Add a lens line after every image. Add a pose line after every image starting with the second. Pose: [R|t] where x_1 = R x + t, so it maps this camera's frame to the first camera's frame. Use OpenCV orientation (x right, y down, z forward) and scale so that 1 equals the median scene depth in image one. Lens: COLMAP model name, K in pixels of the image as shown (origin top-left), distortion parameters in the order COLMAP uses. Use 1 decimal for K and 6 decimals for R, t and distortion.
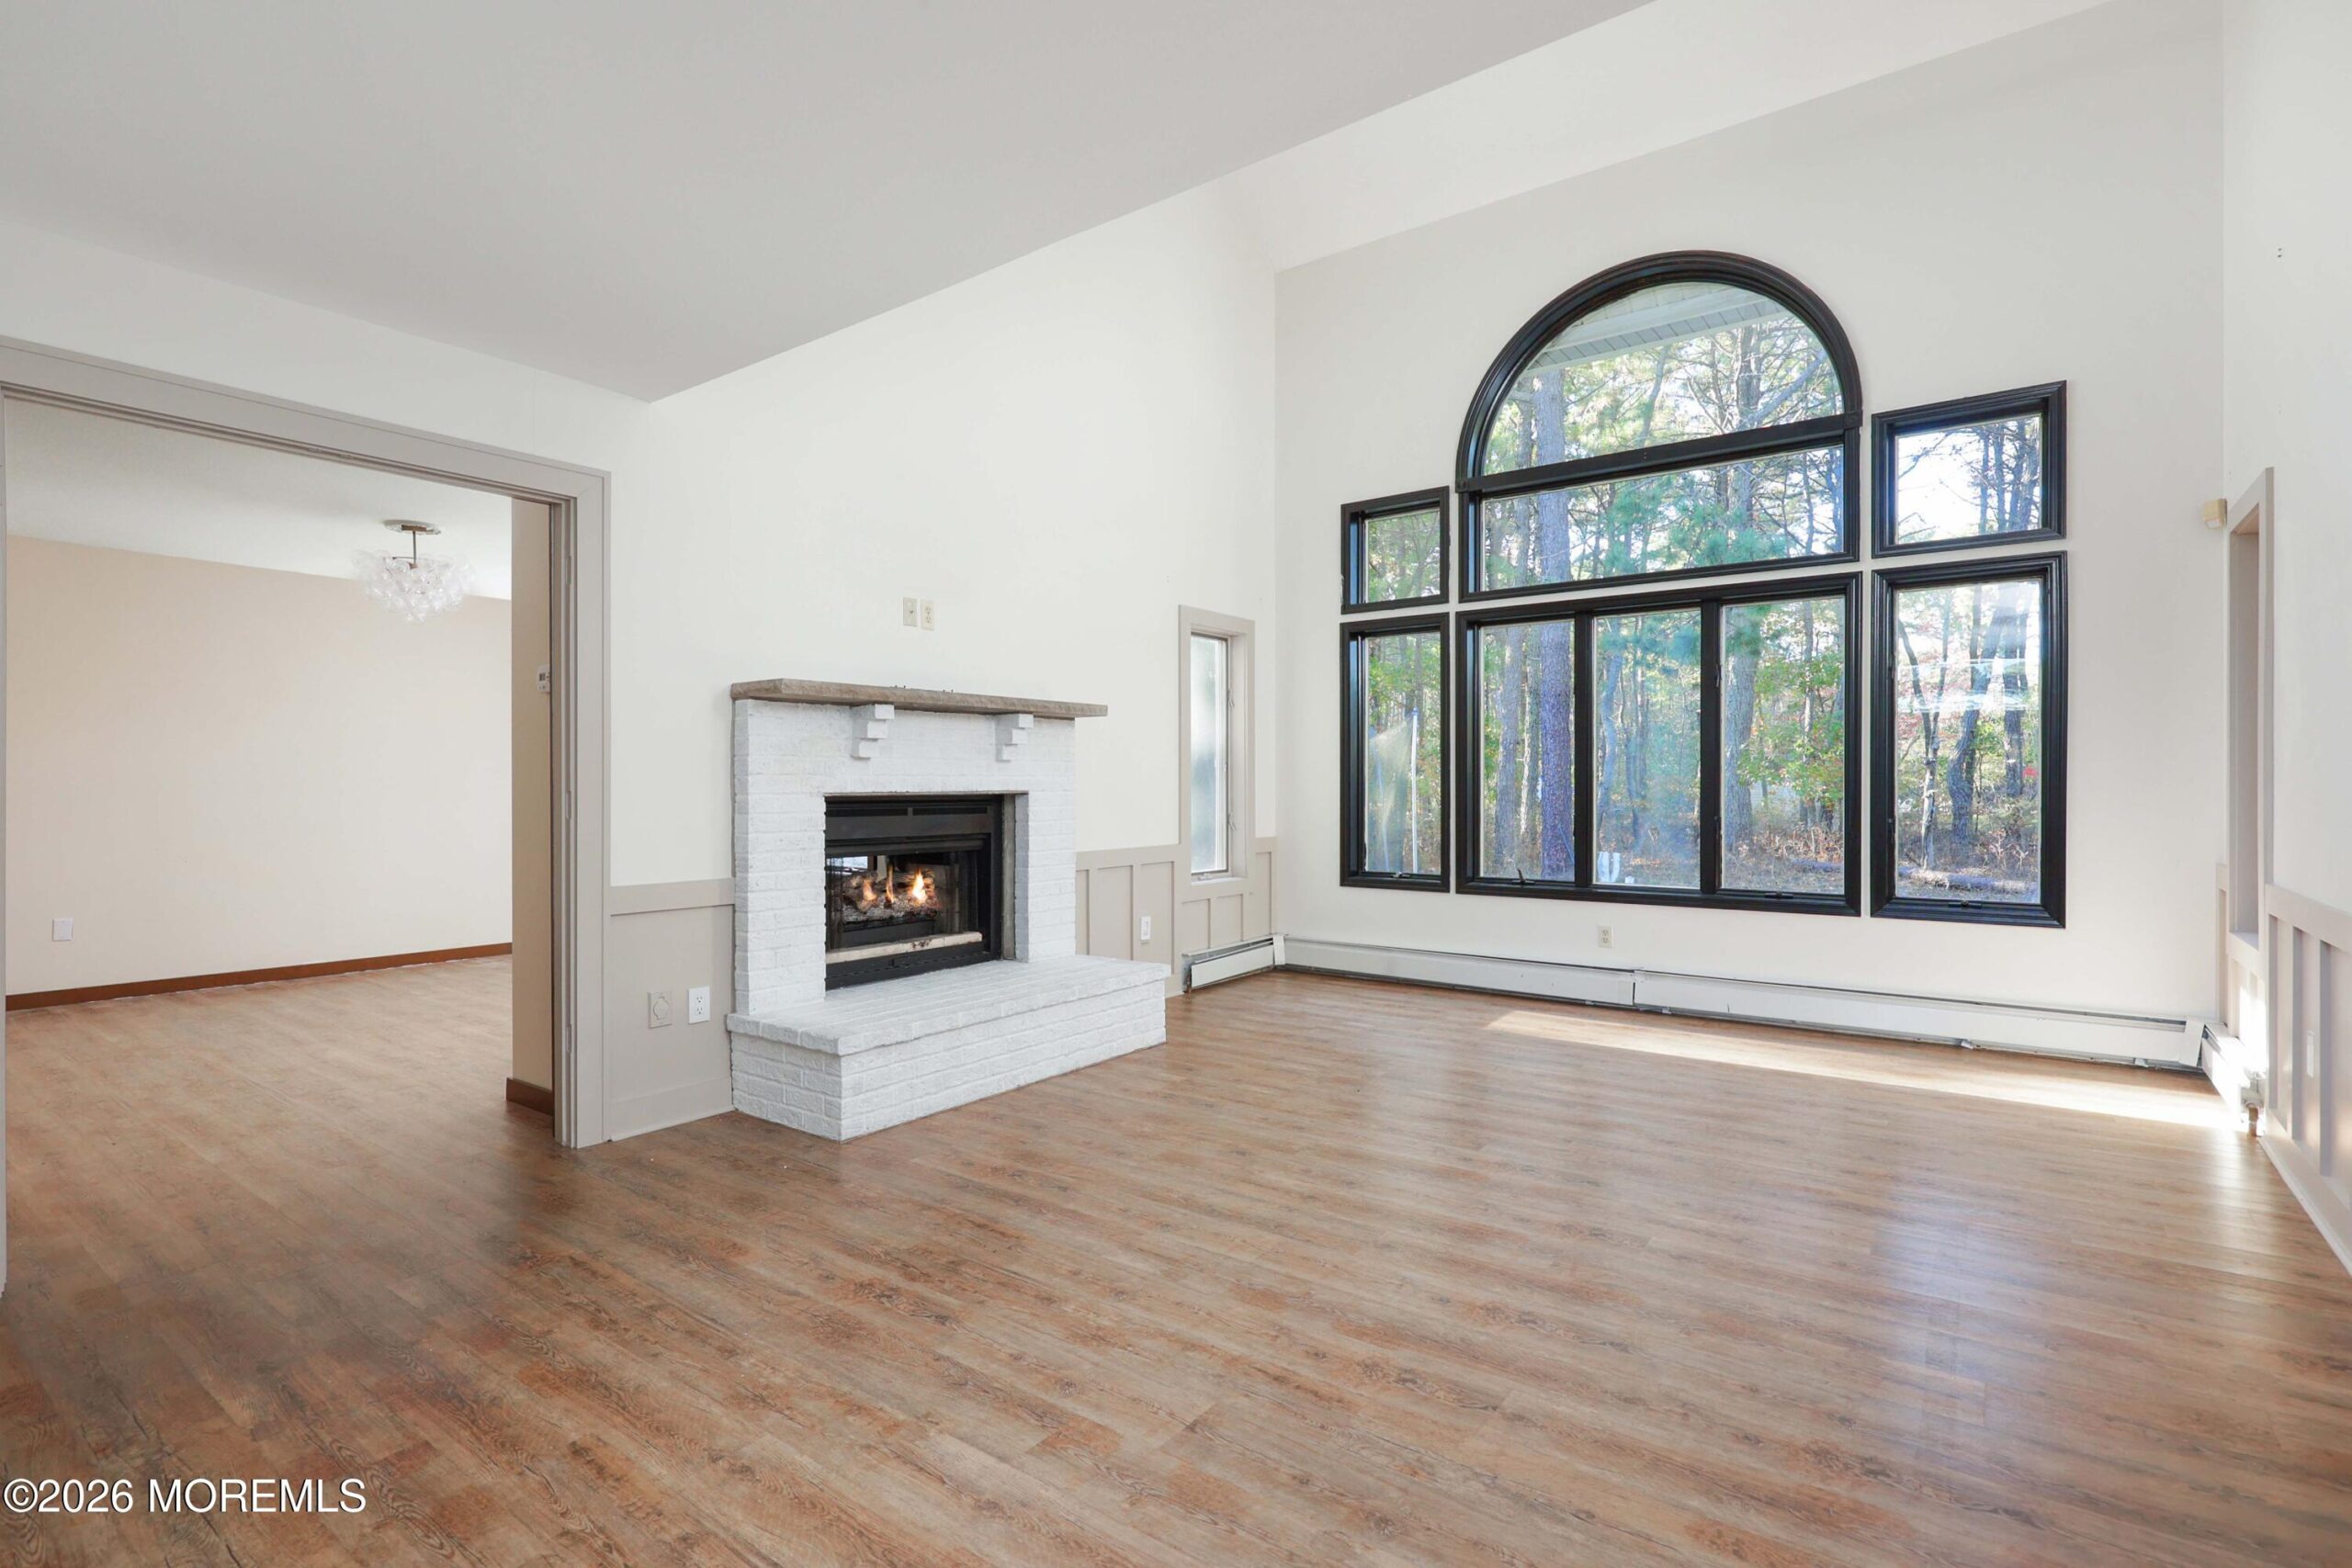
lens RADIAL K [[1097.1, 0, 1219.1], [0, 1097.1, 795.2], [0, 0, 1]] dist [0.004550, -0.001247]
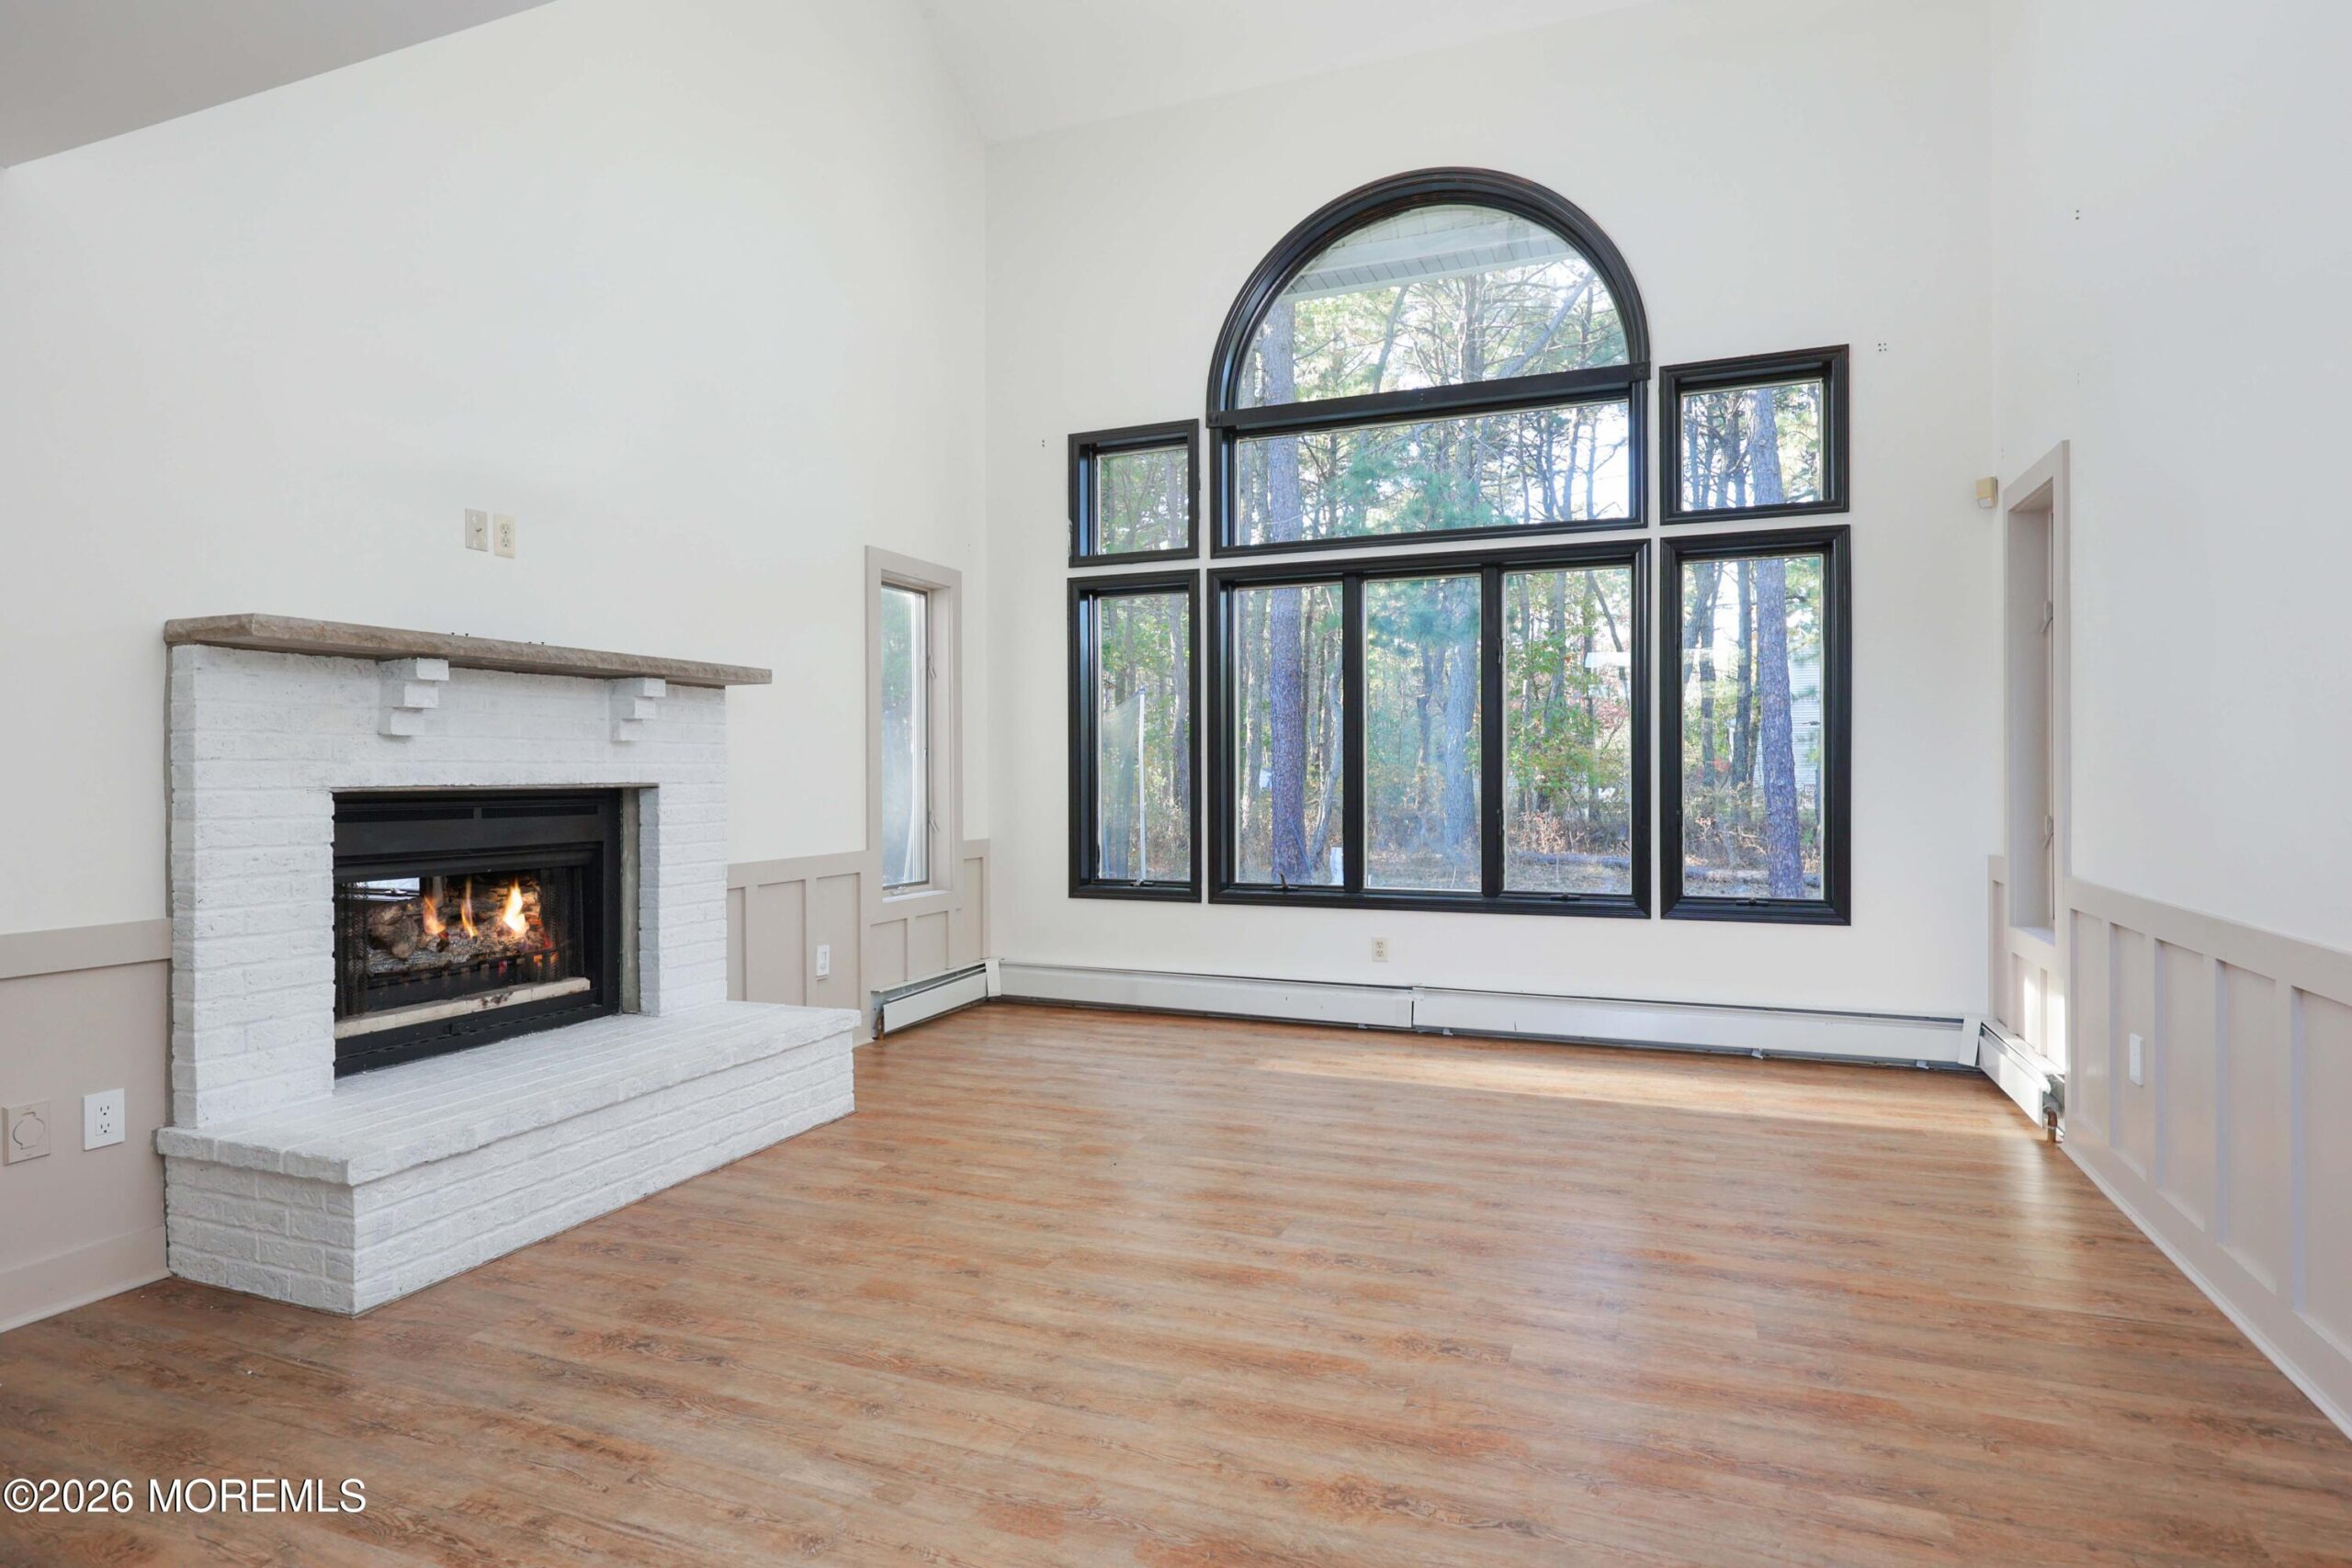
lens RADIAL K [[1222.9, 0, 1212.3], [0, 1222.9, 782.1], [0, 0, 1]] dist [0.003021, -0.001011]
pose [[0.968087, -0.003219, 0.250594, -0.022038], [0.004152, 0.999986, -0.003195, -0.000731], [-0.250580, 0.004134, 0.968087, 0.123427]]
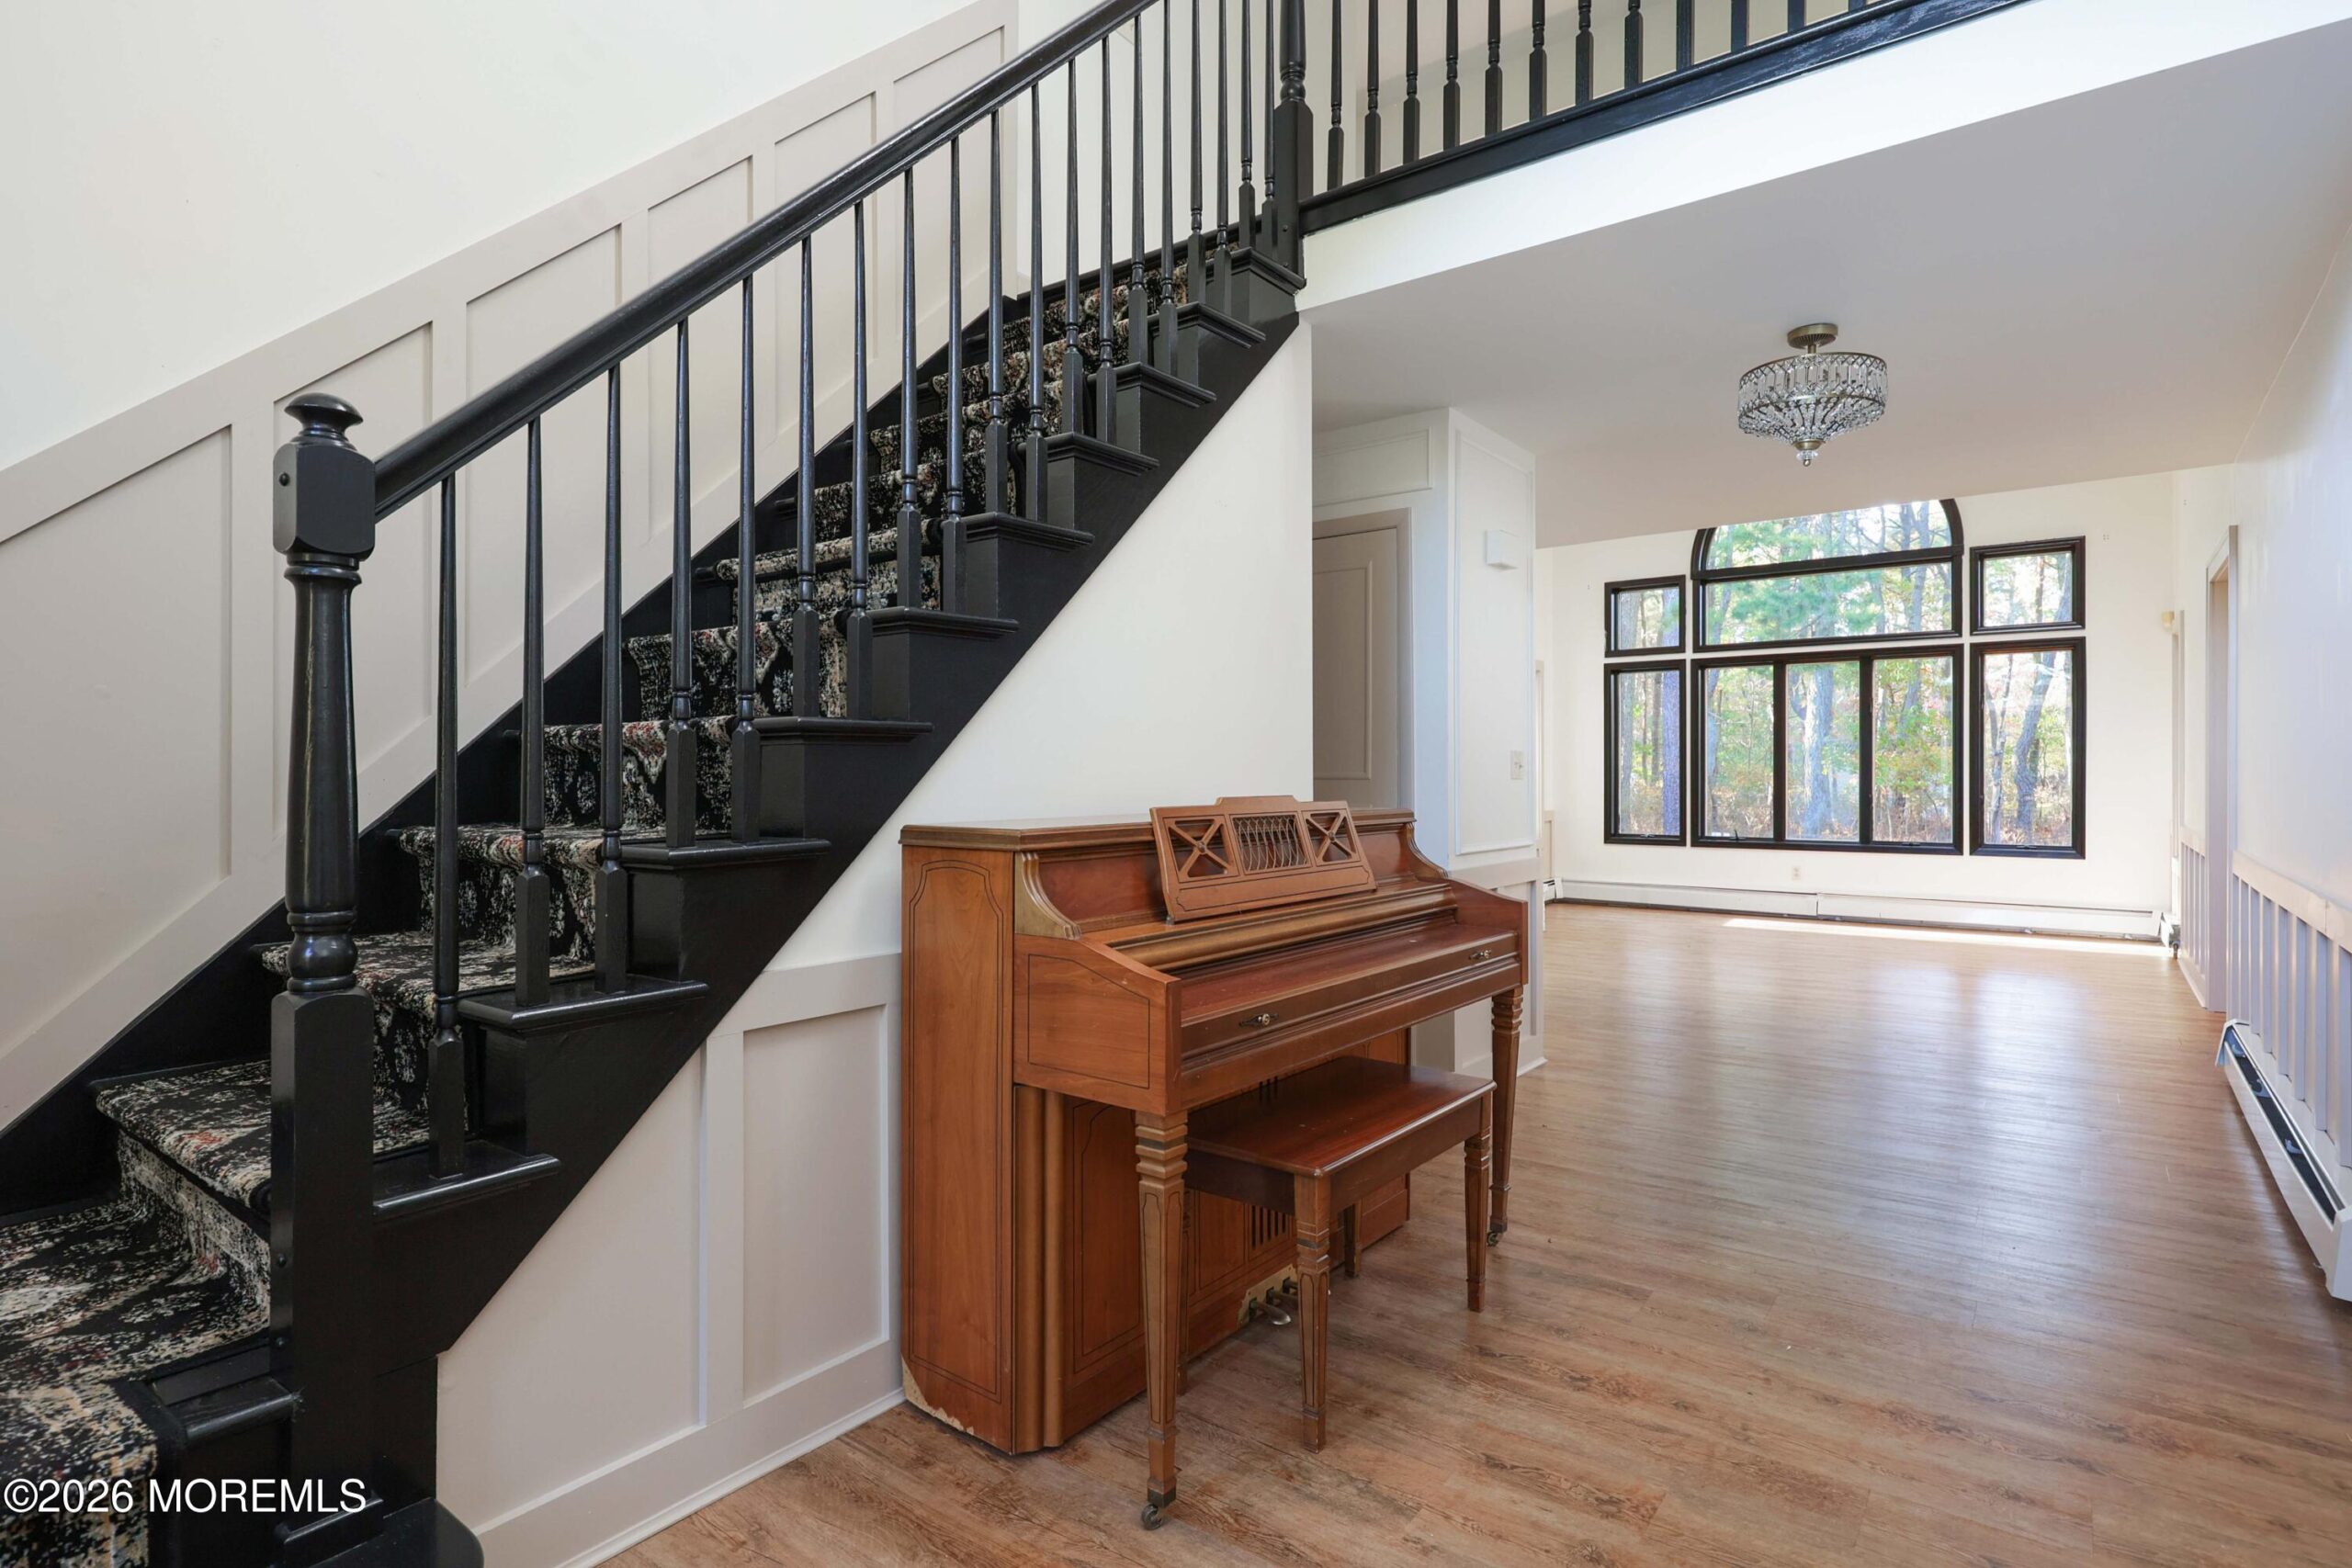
lens RADIAL K [[1140.4, 0, 1260.7], [0, 1140.4, 781.3], [0, 0, 1]] dist [-0.014106, 0.001584]
pose [[0.999988, -0.001236, -0.004835, -0.491206], [0.001234, 0.999999, -0.000265, 0.000021], [0.004835, 0.000259, 0.999988, -0.750084]]
